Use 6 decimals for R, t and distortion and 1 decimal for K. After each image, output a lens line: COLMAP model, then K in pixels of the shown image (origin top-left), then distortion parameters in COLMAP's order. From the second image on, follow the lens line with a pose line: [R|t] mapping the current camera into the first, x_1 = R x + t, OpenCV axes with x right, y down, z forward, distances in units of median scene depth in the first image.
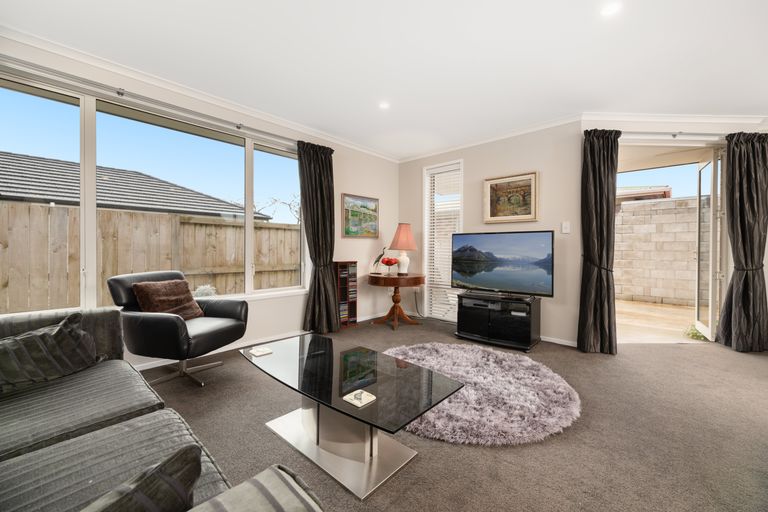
lens RADIAL K [[306.6, 0, 384.0], [0, 306.6, 256.0], [0, 0, 1]] dist [-0.000665, -0.000016]
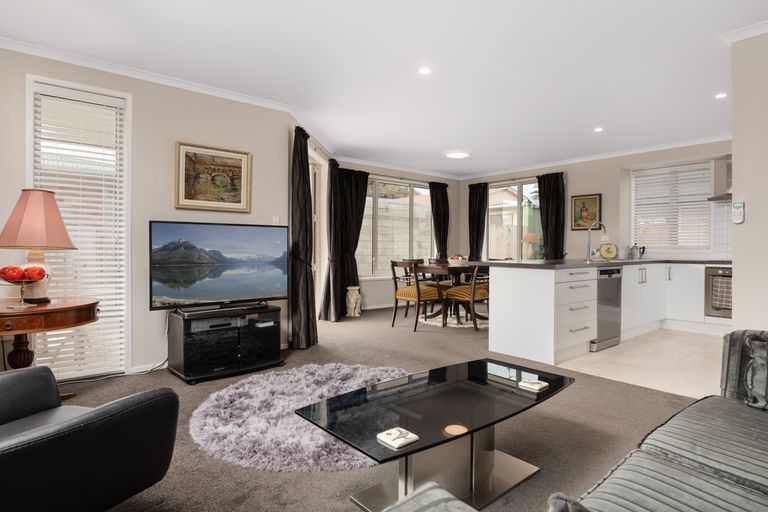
lens RADIAL K [[406.1, 0, 384.0], [0, 406.1, 256.0], [0, 0, 1]] dist [0.002365, 0.000703]
pose [[0.166263, -0.025967, 0.985740, -0.490205], [0.015787, 0.999595, 0.023669, -0.014541], [-0.985955, 0.011627, 0.166606, 0.419162]]
